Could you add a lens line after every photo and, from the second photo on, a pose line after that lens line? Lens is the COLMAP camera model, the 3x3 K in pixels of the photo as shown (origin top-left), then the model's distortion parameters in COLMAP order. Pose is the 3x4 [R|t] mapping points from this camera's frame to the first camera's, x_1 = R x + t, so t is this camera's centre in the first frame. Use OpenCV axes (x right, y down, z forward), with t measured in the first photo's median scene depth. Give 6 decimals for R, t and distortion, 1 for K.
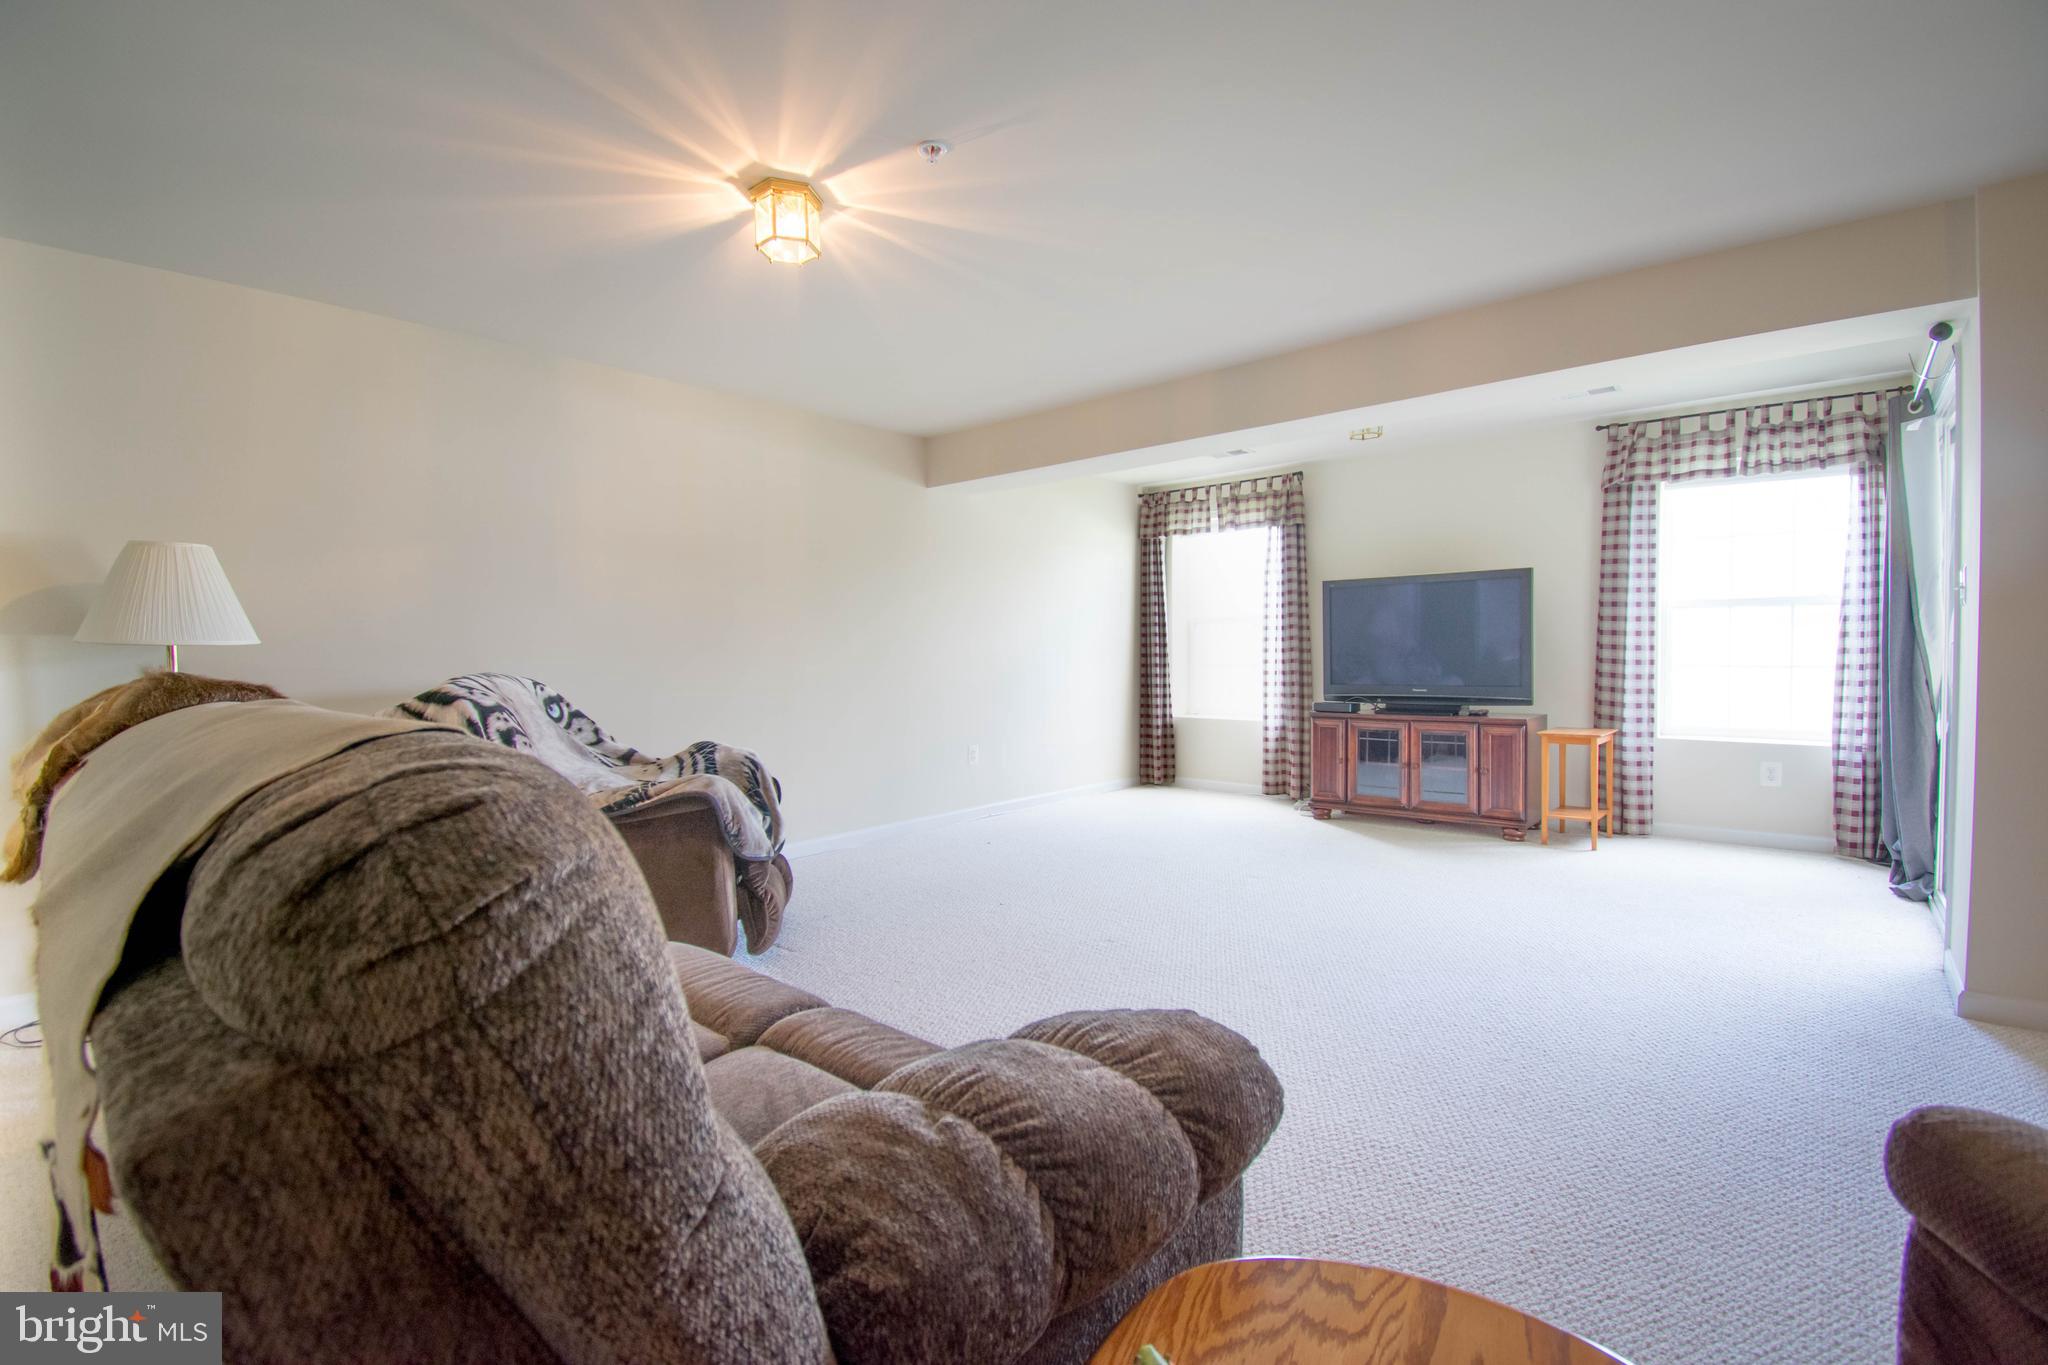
lens RADIAL K [[894.7, 0, 1031.7], [0, 894.7, 680.9], [0, 0, 1]] dist [0.017399, -0.027335]
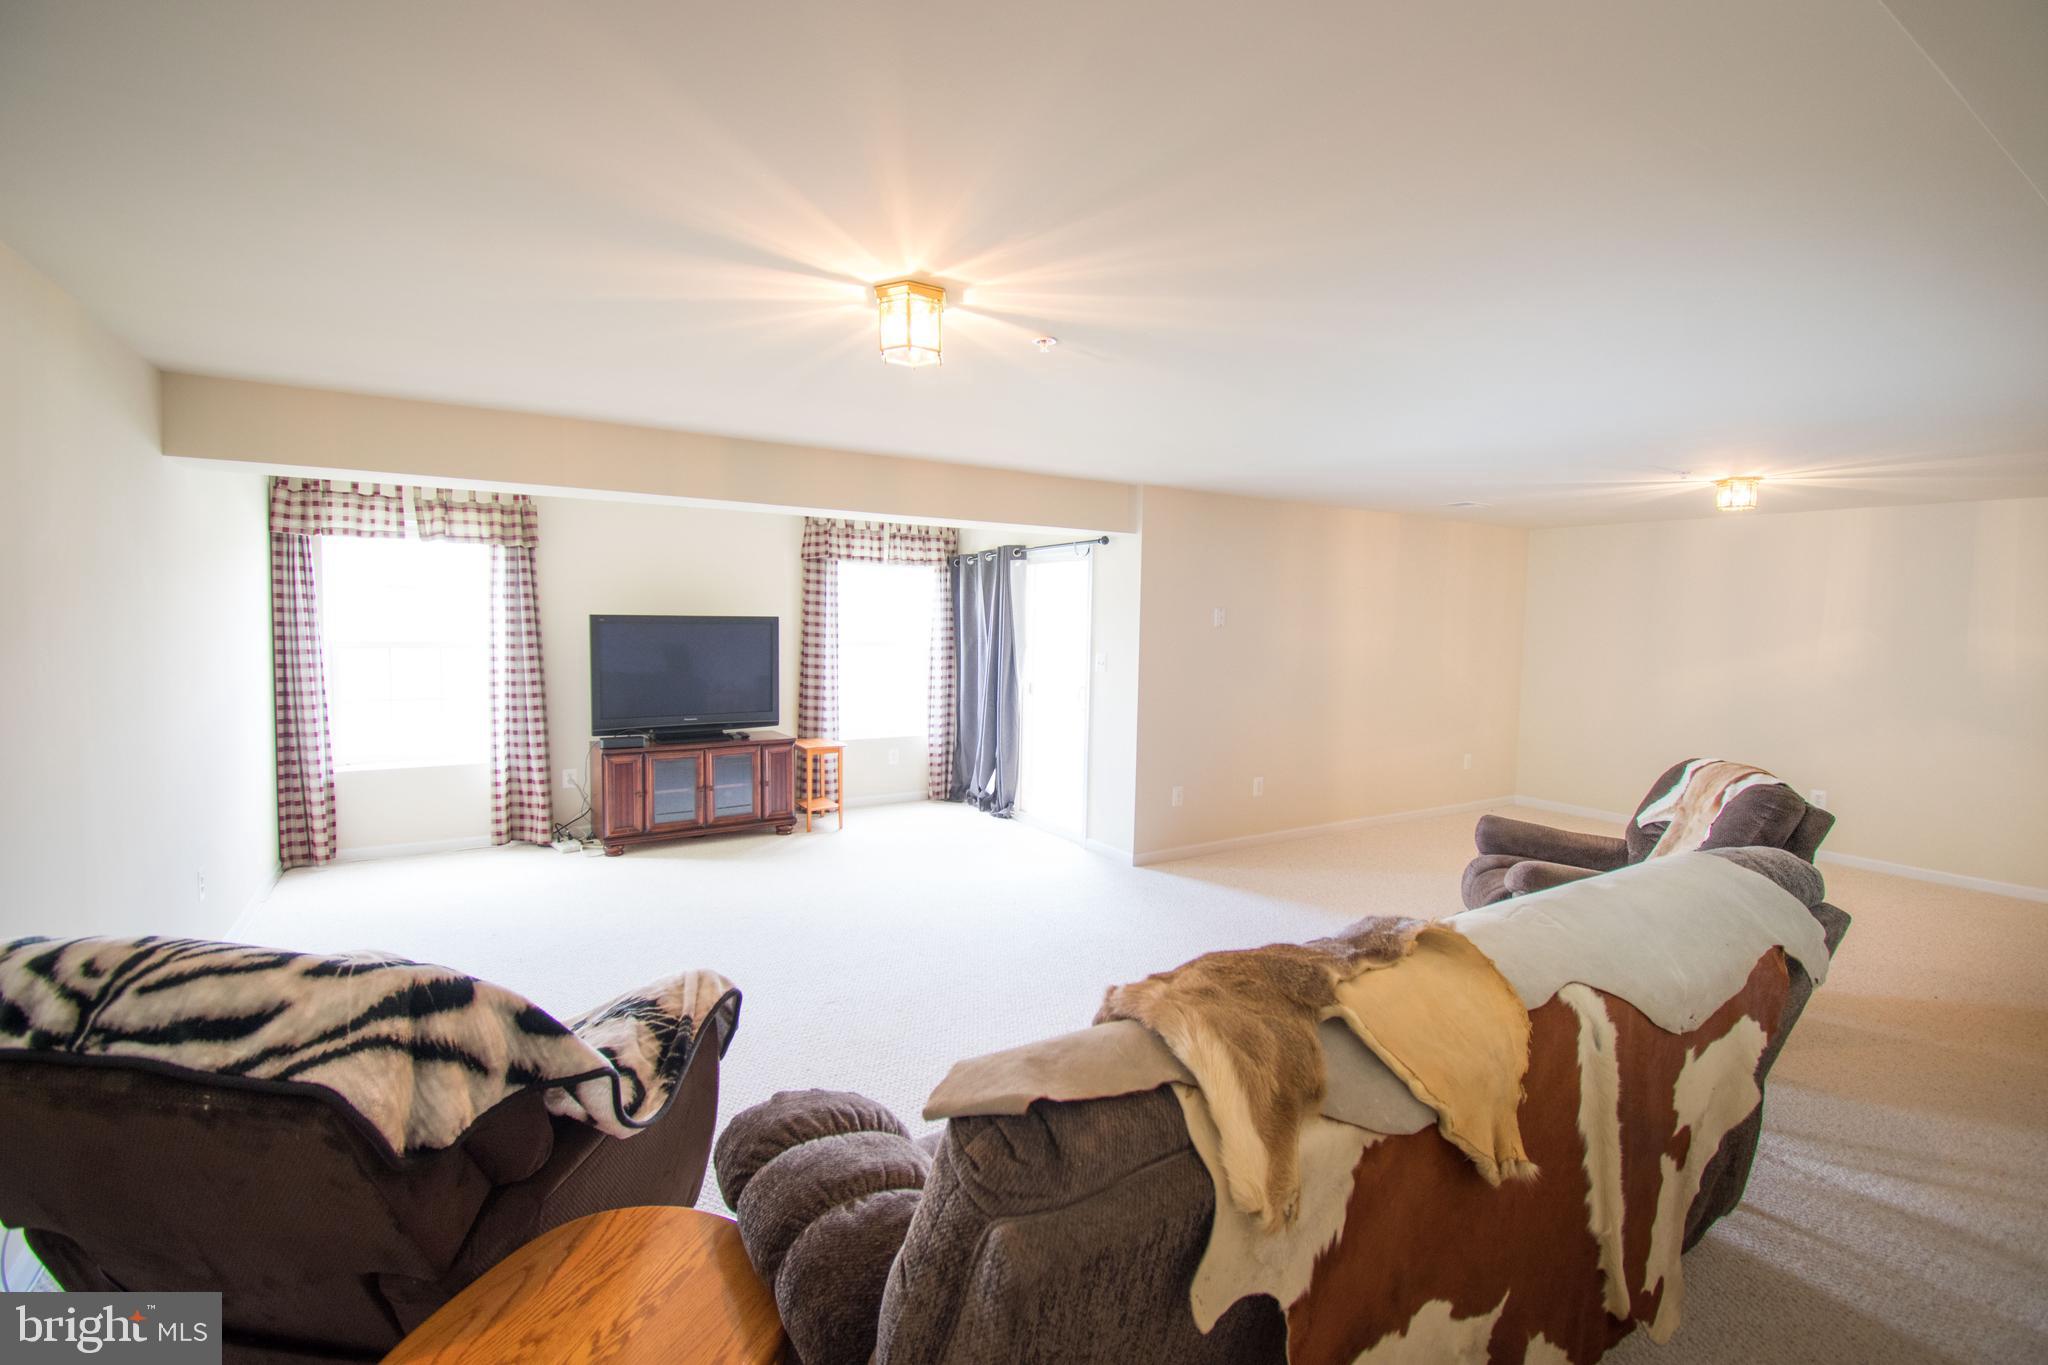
lens RADIAL K [[894.7, 0, 1031.7], [0, 894.7, 680.9], [0, 0, 1]] dist [0.017399, -0.027335]
pose [[0.291106, -0.047784, 0.955497, -0.518410], [0.014578, 0.998857, 0.045511, -0.083719], [-0.956580, 0.000680, 0.291470, 0.278681]]
